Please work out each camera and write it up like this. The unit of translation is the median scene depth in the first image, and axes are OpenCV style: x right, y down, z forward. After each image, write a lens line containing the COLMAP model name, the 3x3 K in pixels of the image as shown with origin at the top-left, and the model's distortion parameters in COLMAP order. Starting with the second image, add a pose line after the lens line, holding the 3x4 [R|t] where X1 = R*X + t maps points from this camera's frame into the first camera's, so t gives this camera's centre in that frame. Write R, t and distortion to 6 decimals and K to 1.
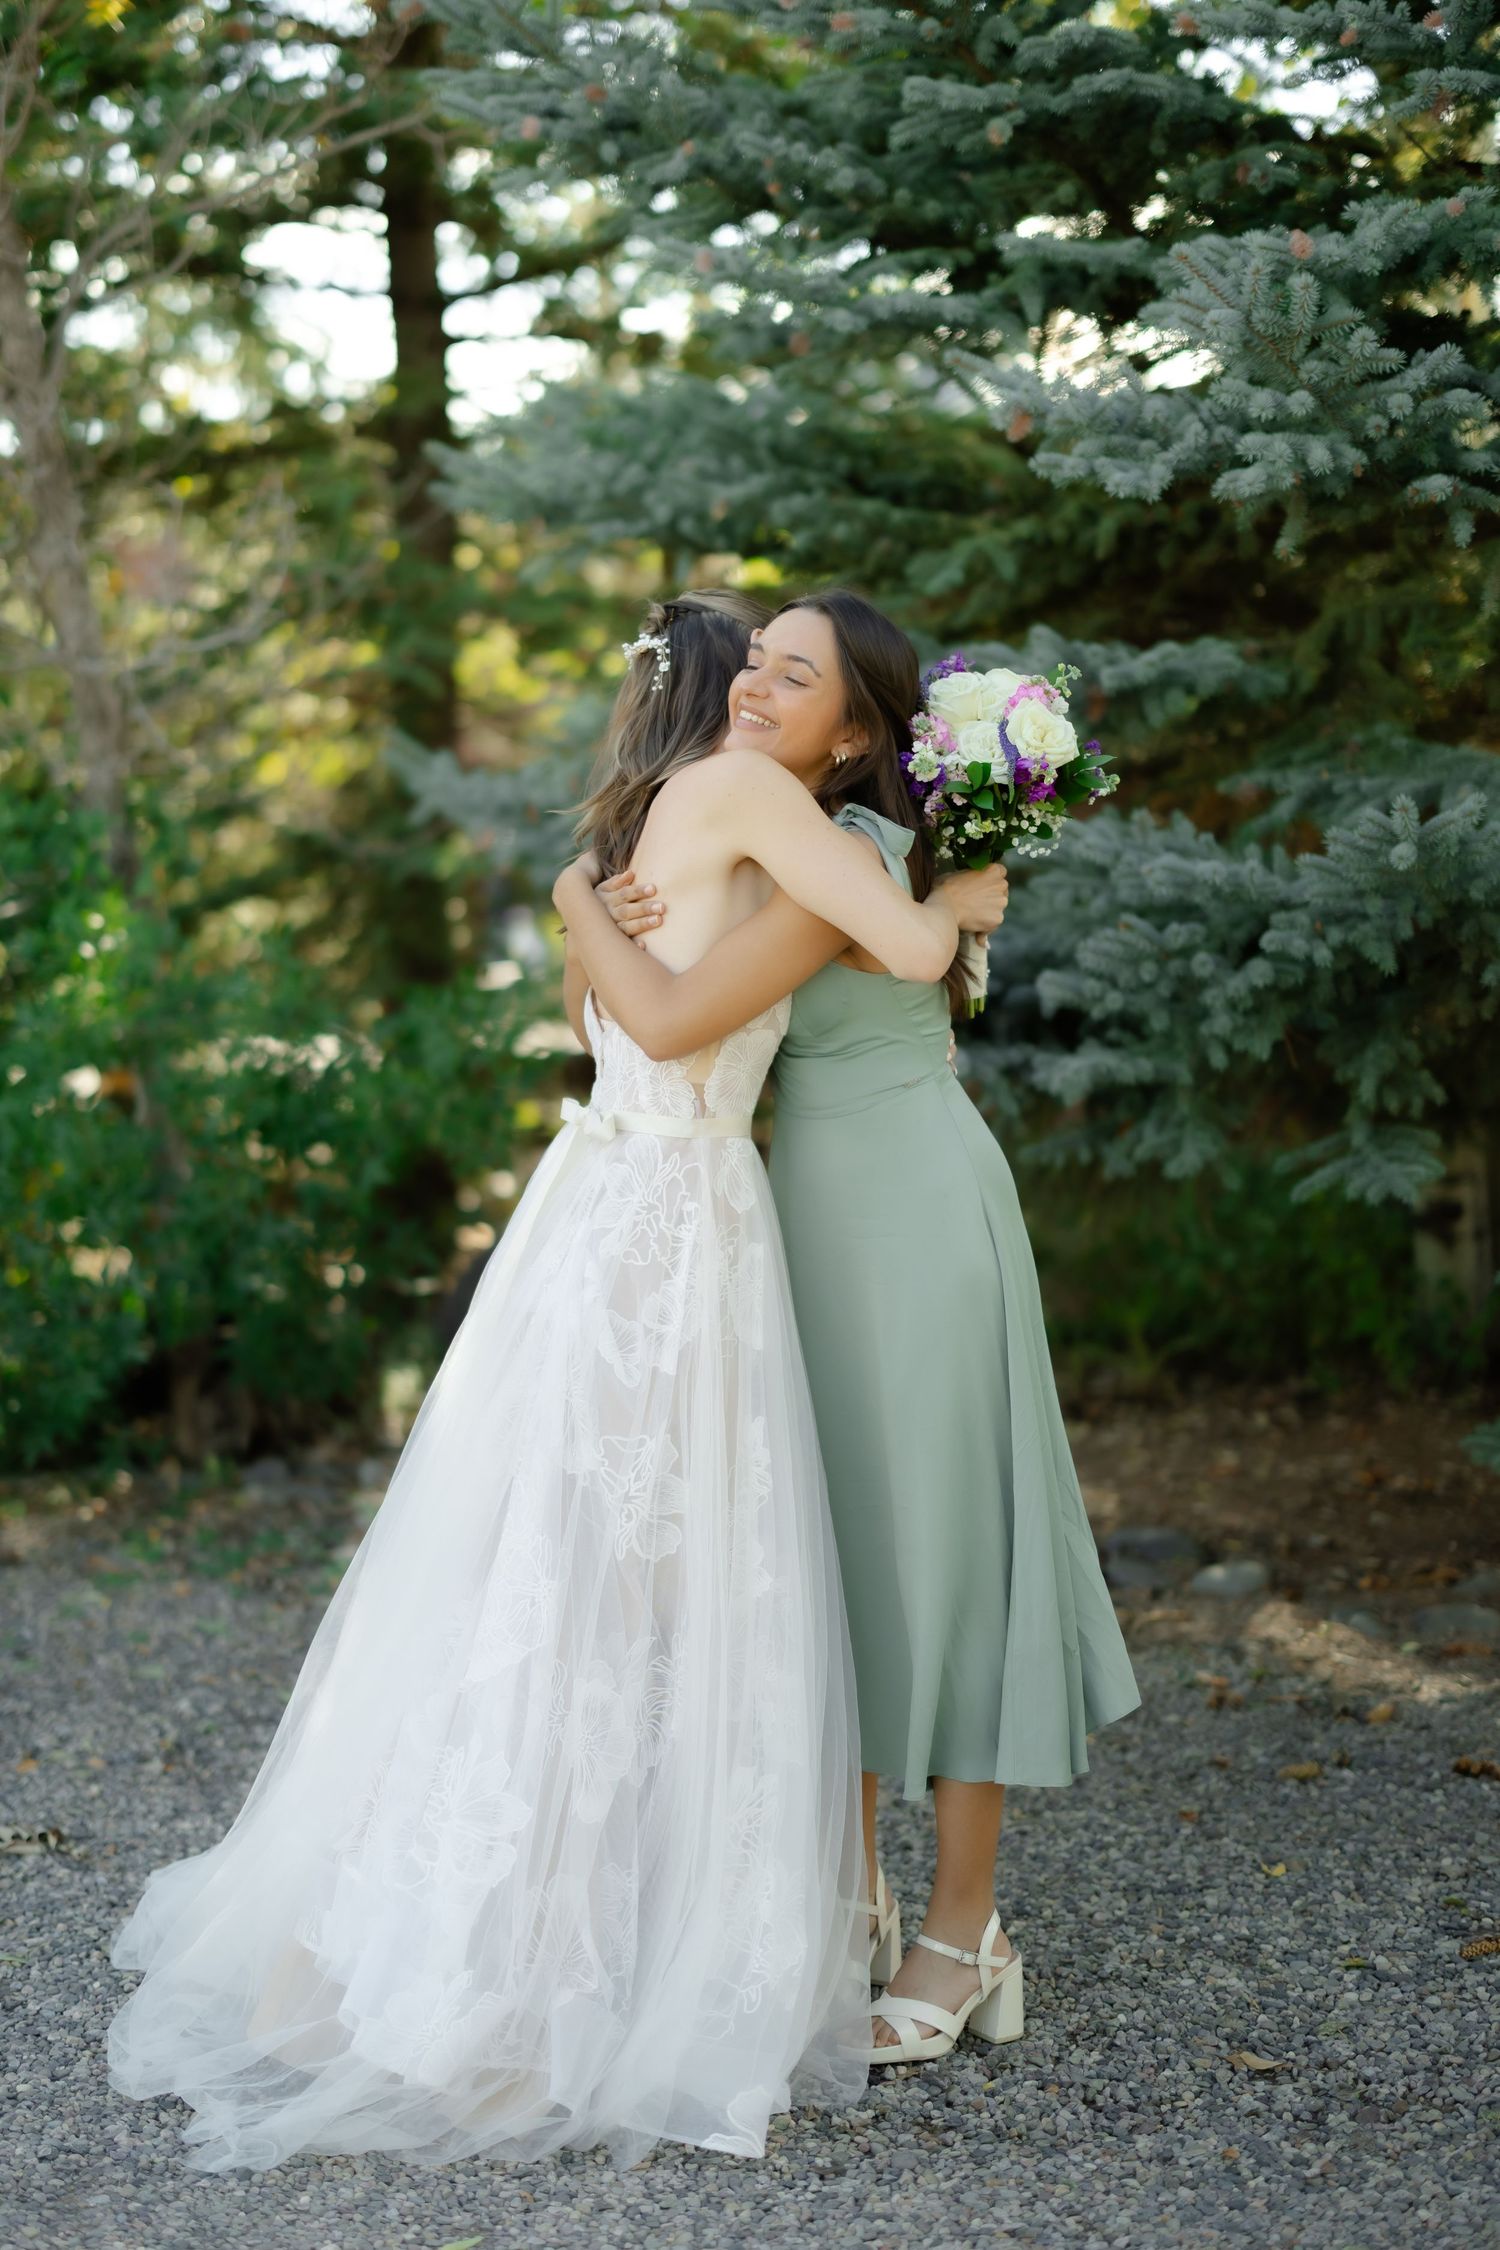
lens RADIAL K [[3289.6, 0, 731.3], [0, 3289.6, 1095.1], [0, 0, 1]] dist [0.025291, 0.035745]
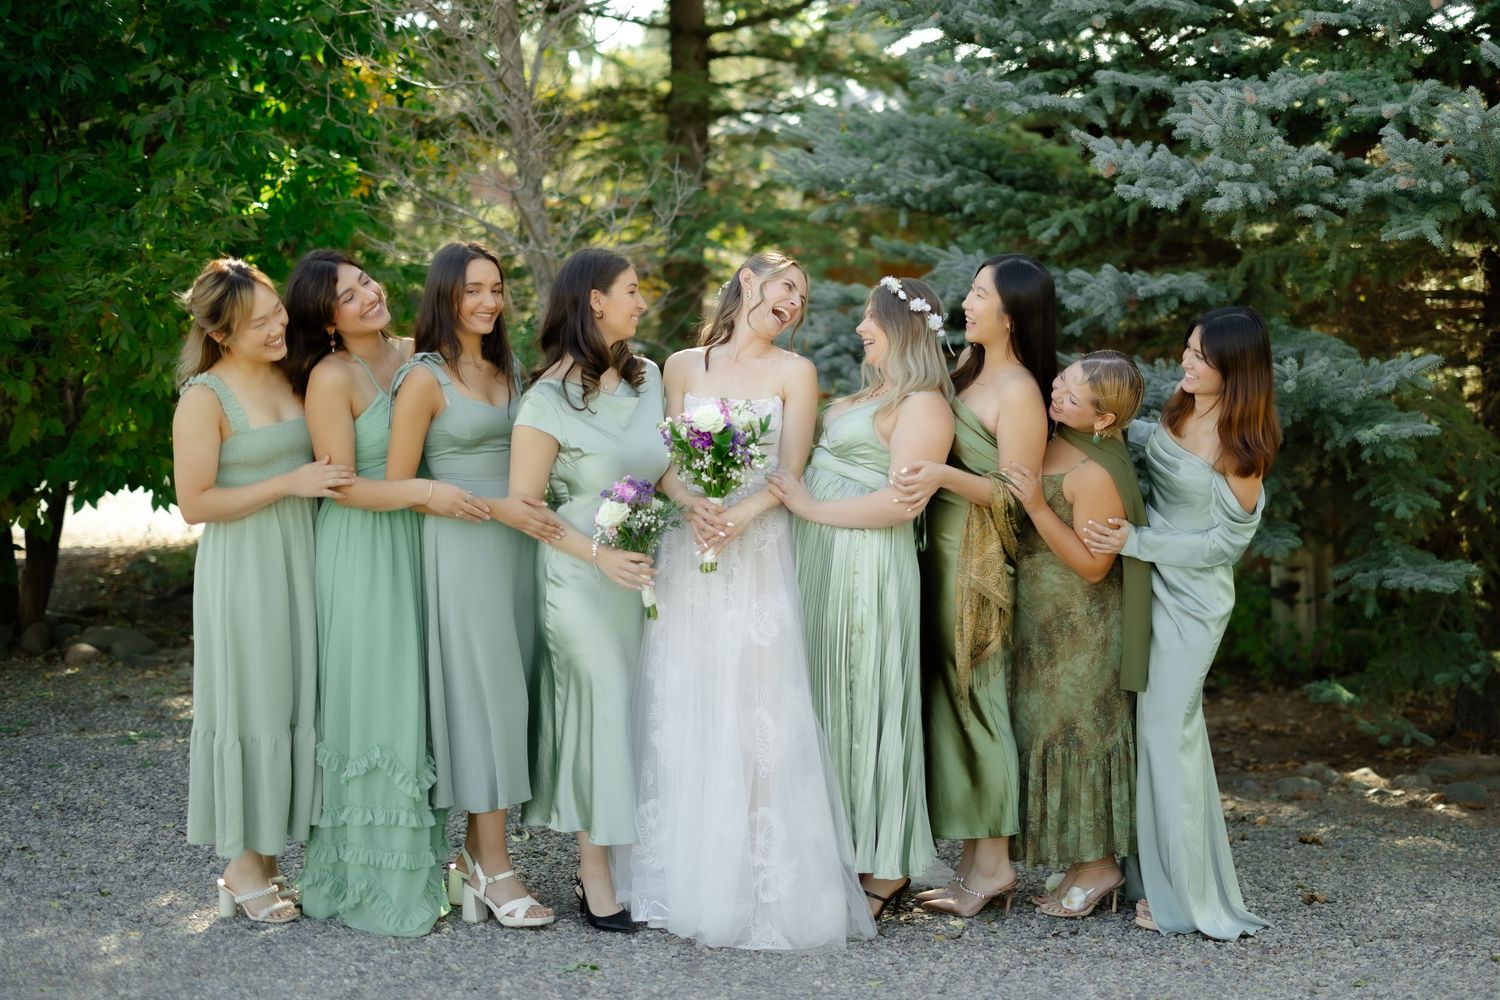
lens RADIAL K [[2424.5, 0, 888.8], [0, 2424.5, 522.8], [0, 0, 1]] dist [0.039627, -0.011785]
pose [[0.997903, 0.026712, 0.058952, -0.130361], [-0.026237, 0.999617, -0.008819, 0.032479], [-0.059165, 0.007254, 0.998222, -0.492175]]
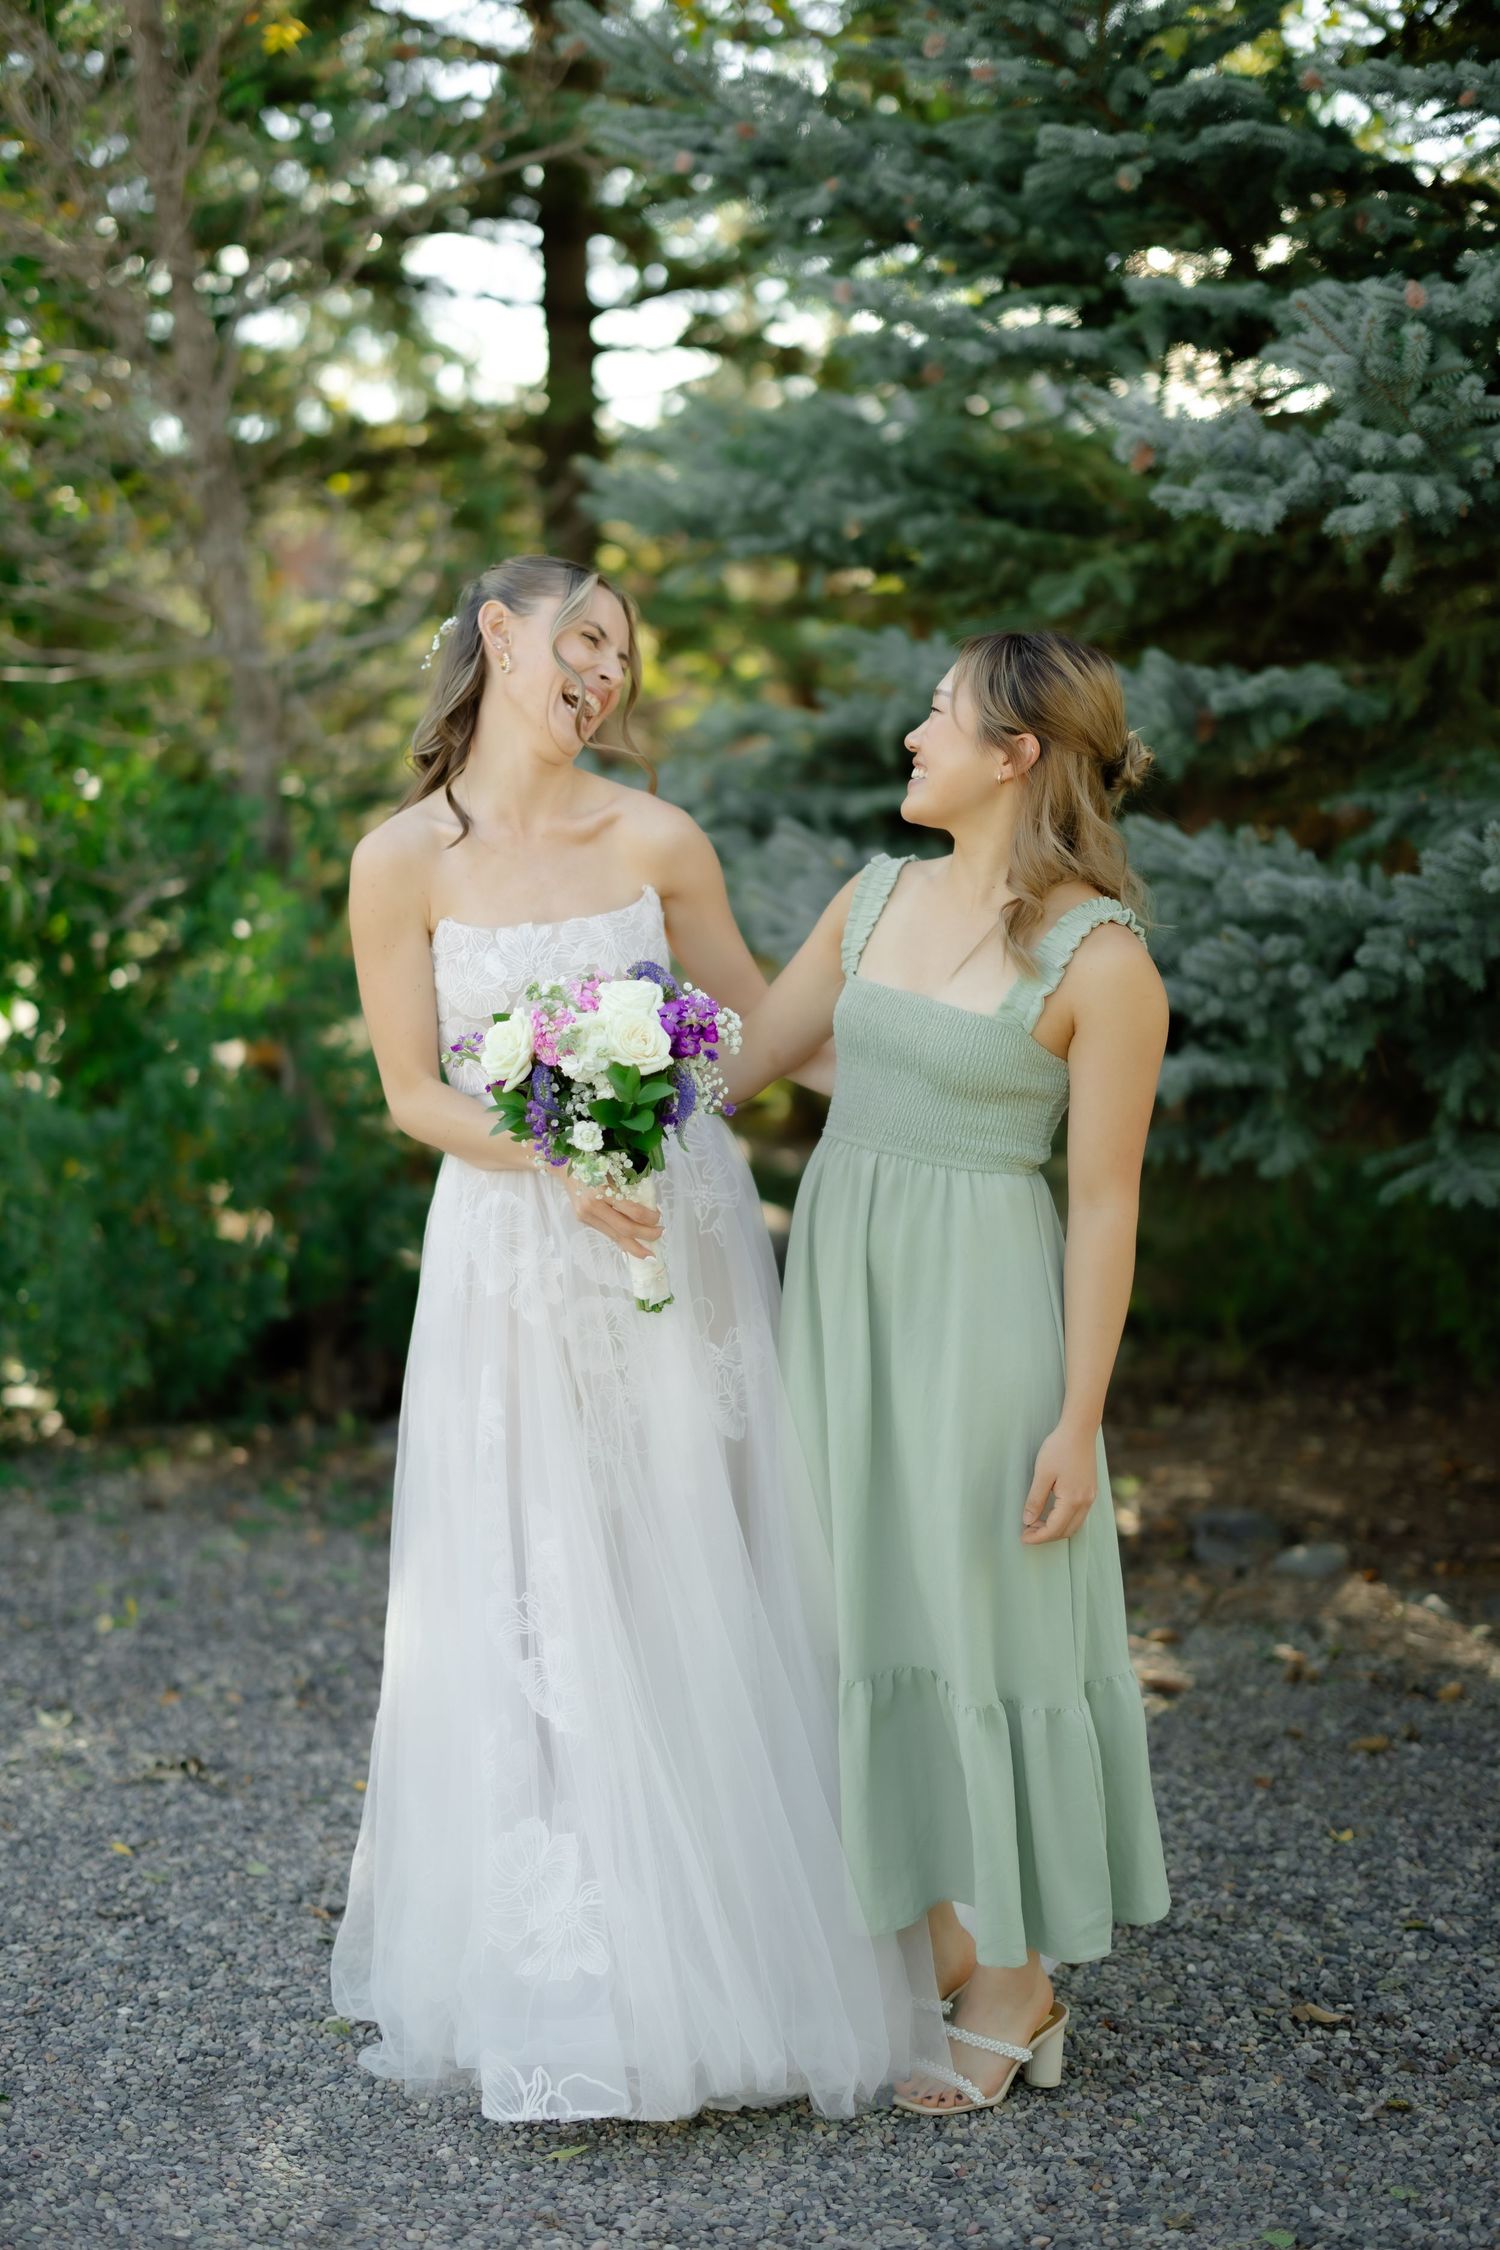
lens RADIAL K [[3192.7, 0, 761.4], [0, 3192.7, 1120.6], [0, 0, 1]] dist [0.040380, -0.002736]
pose [[0.999232, 0.028614, -0.026753, -0.000341], [-0.028244, 0.999502, 0.014095, -0.003169], [0.027143, -0.013329, 0.999543, -0.027568]]
